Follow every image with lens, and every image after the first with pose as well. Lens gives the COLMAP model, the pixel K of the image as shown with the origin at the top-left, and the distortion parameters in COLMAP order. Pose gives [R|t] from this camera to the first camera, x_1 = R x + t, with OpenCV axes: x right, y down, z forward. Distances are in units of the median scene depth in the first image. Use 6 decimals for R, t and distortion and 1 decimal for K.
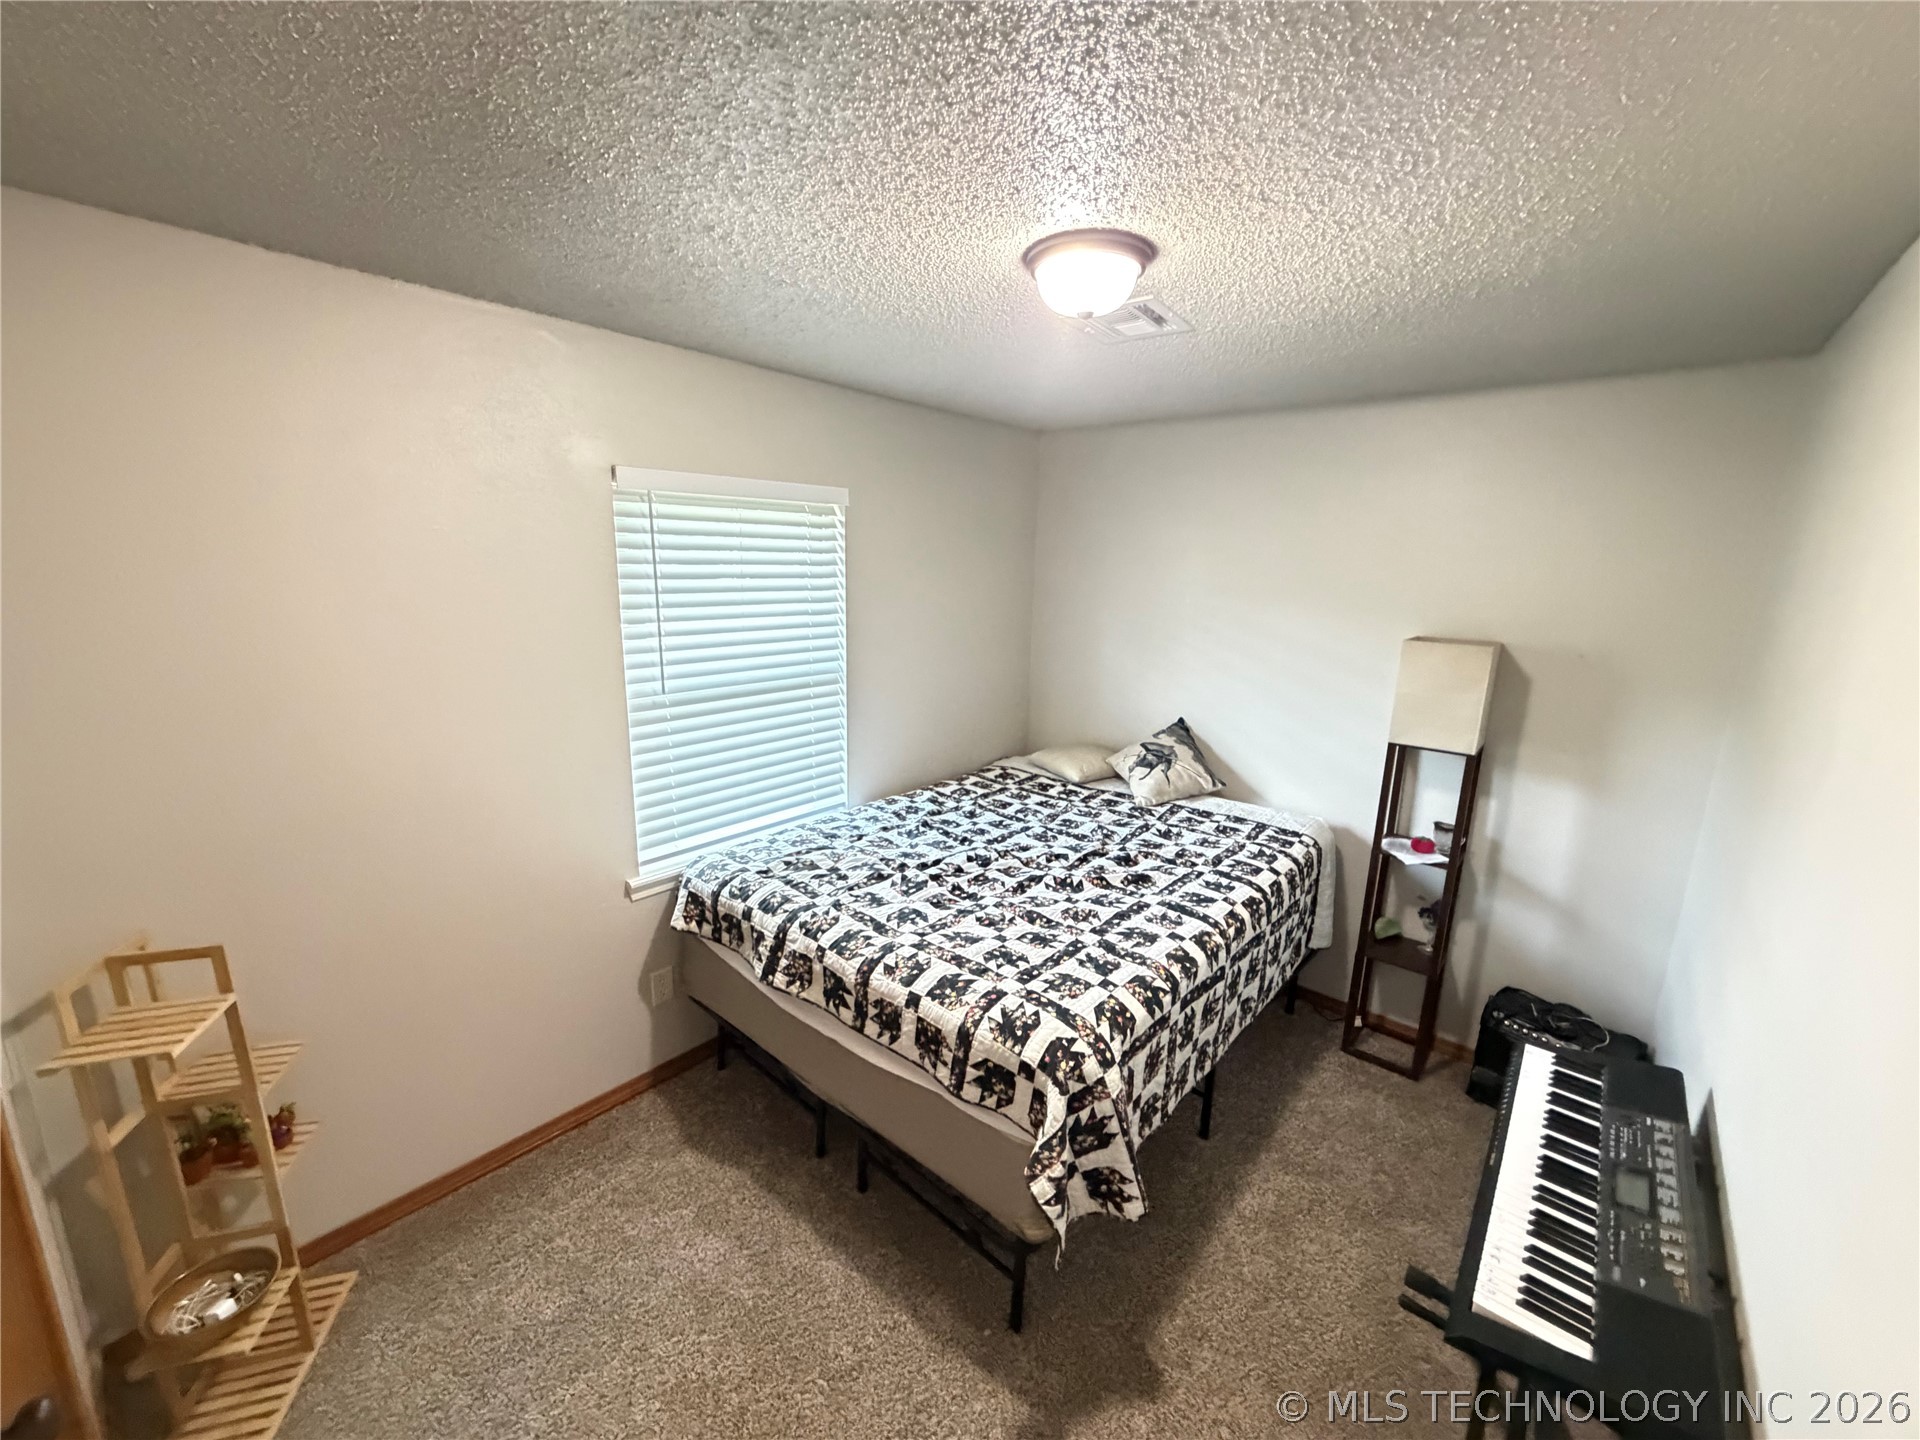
lens RADIAL K [[768.0, 0, 934.9], [0, 768.0, 712.3], [0, 0, 1]] dist [-0.002738, -0.000093]
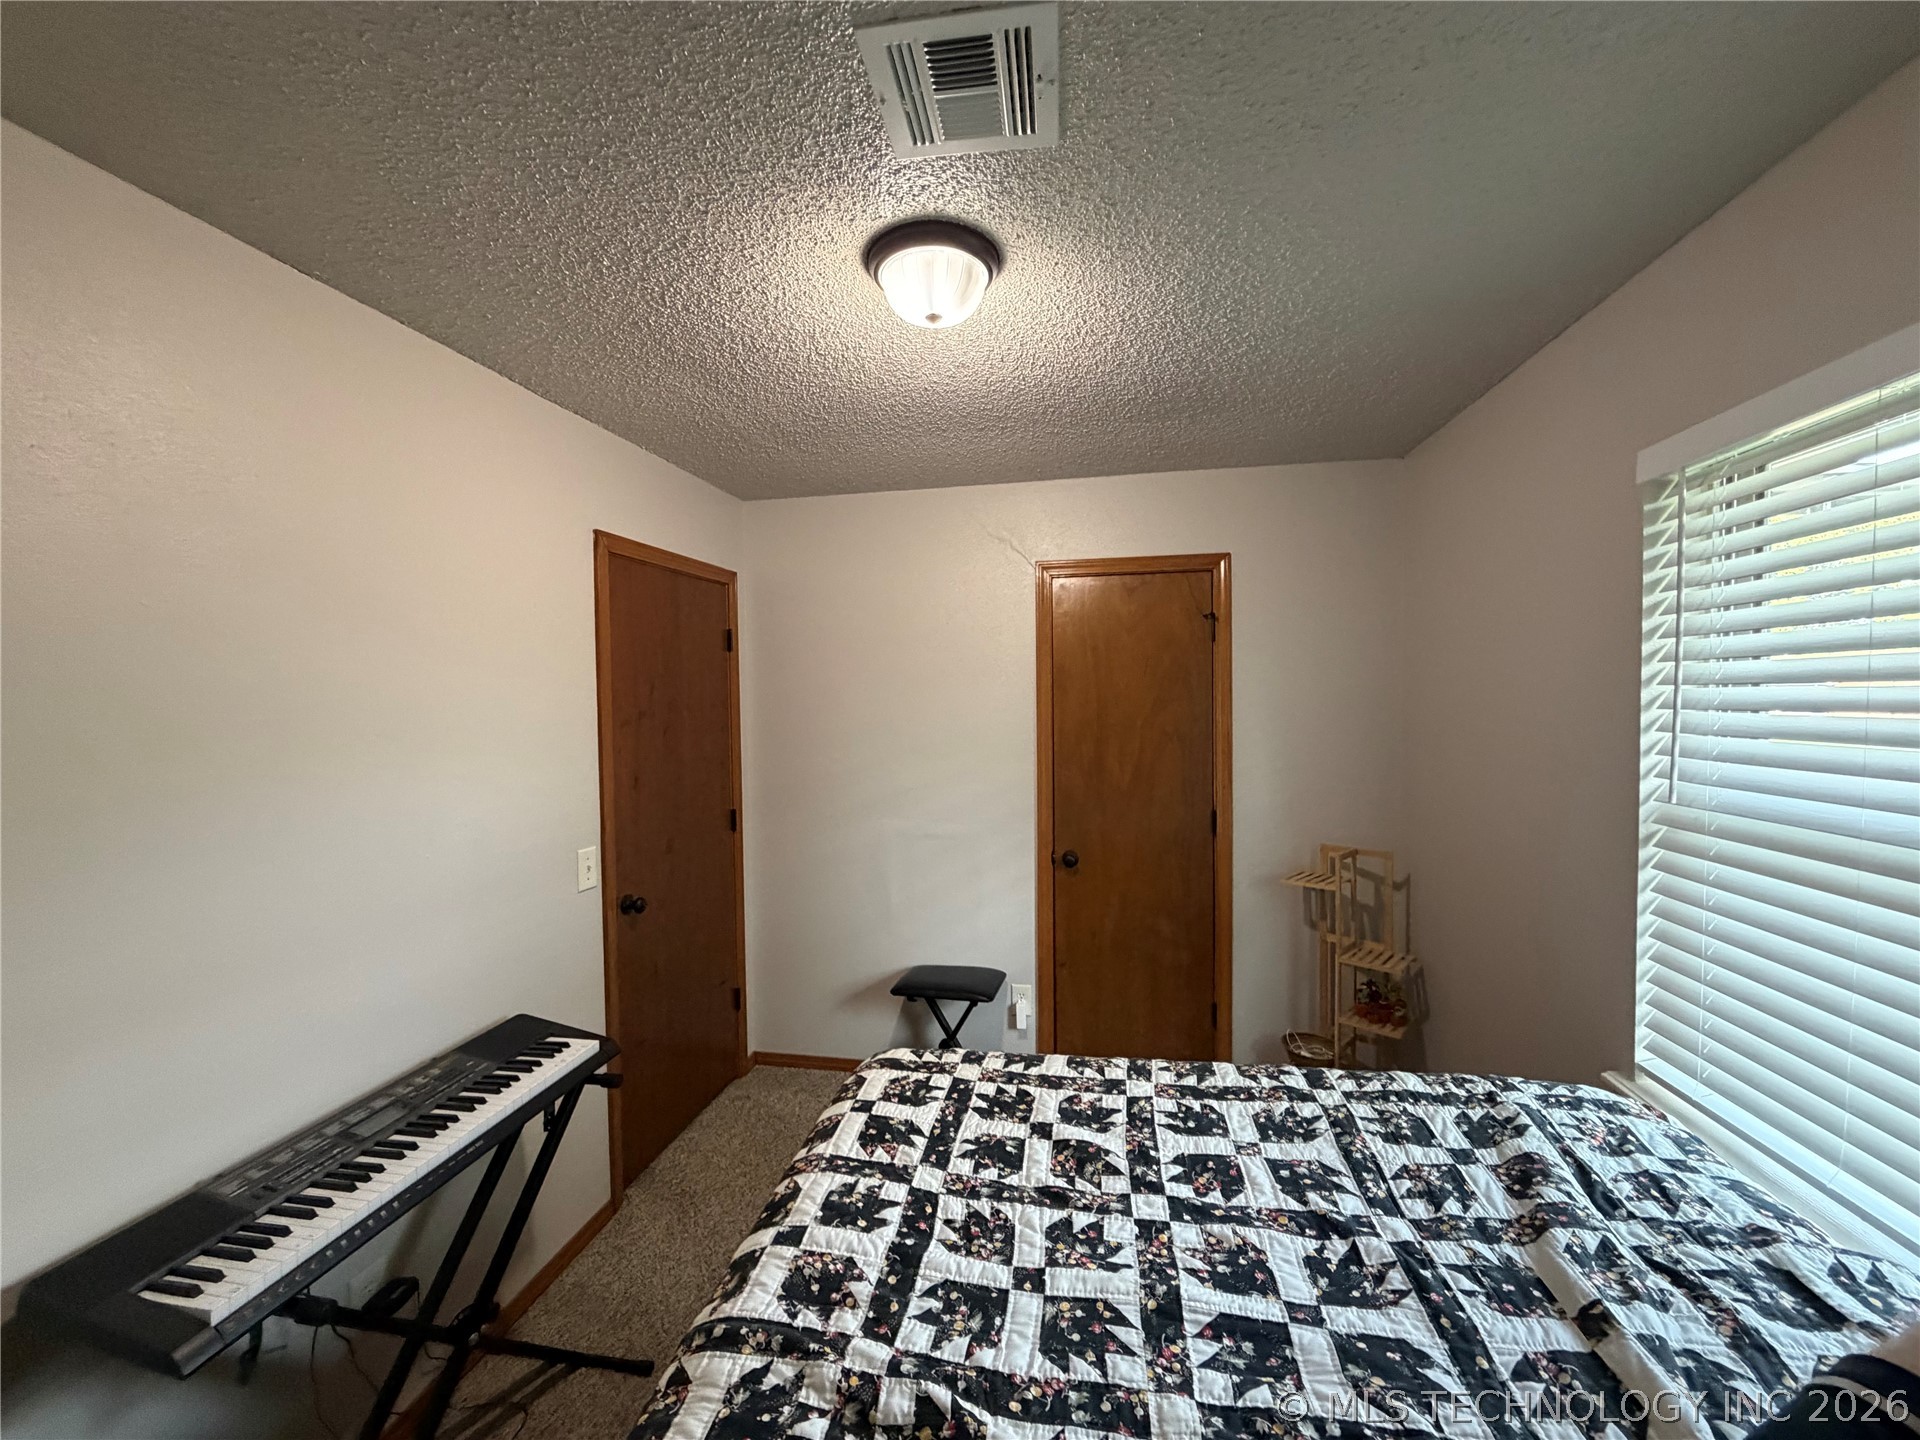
lens RADIAL K [[768.0, 0, 934.9], [0, 768.0, 712.3], [0, 0, 1]] dist [-0.002738, -0.000093]
pose [[-0.850194, -0.006476, -0.526429, 0.503928], [-0.133972, 0.969668, 0.204439, -0.166178], [0.509138, 0.244340, -0.825274, 1.391379]]
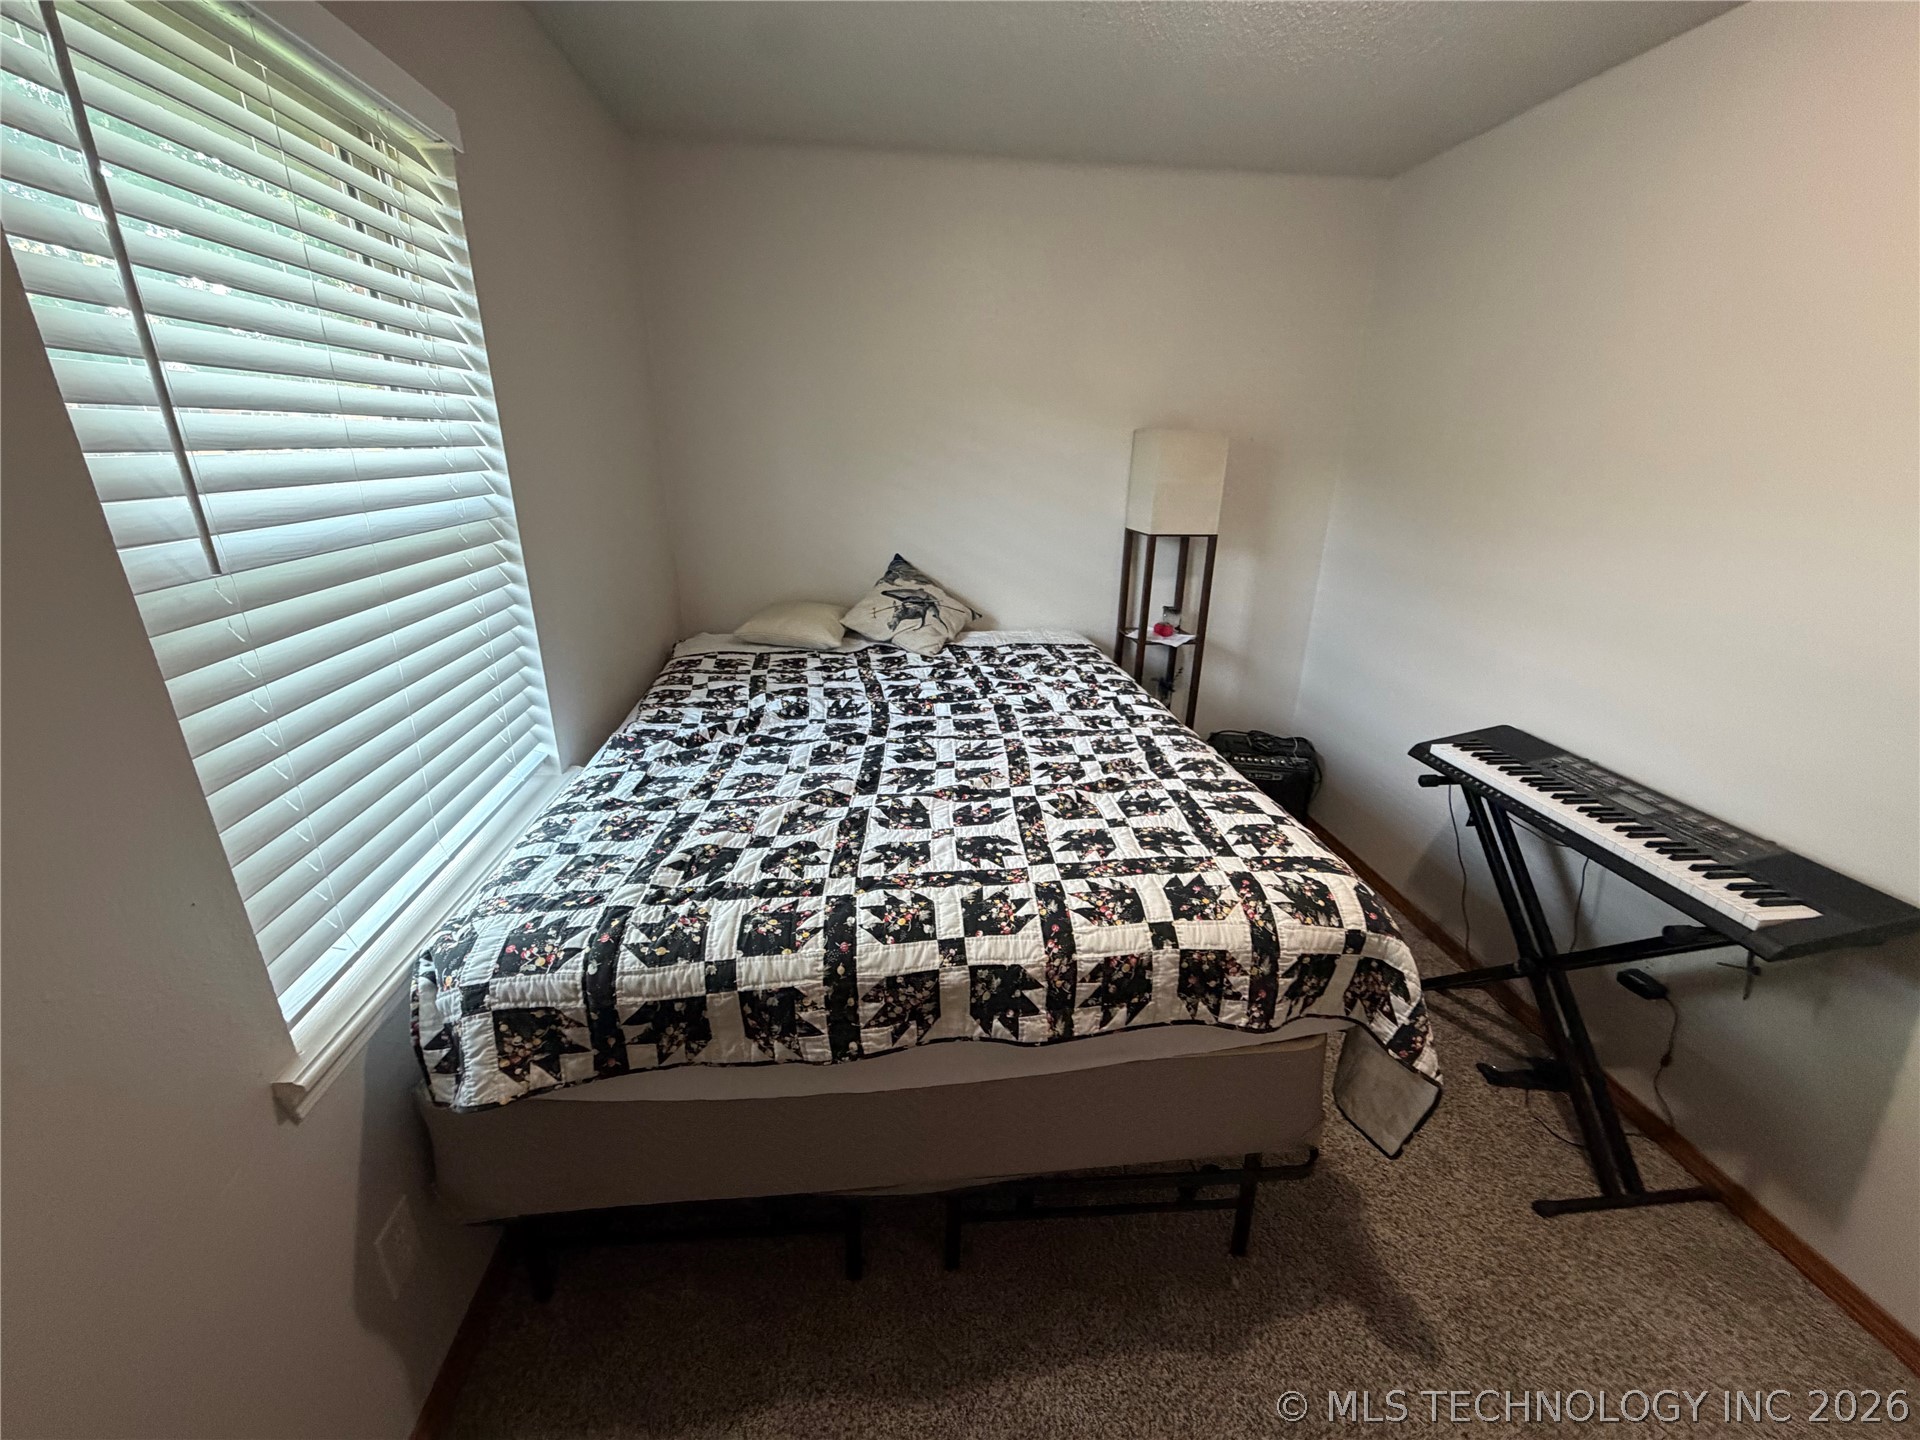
lens RADIAL K [[829.4, 0, 957.6], [0, 829.4, 751.1], [0, 0, 1]] dist [0.068639, 0.000070]
pose [[0.669498, -0.287039, 0.685114, -0.525253], [0.164279, 0.956699, 0.240289, 0.017364], [-0.724420, -0.048323, 0.687663, 0.569306]]
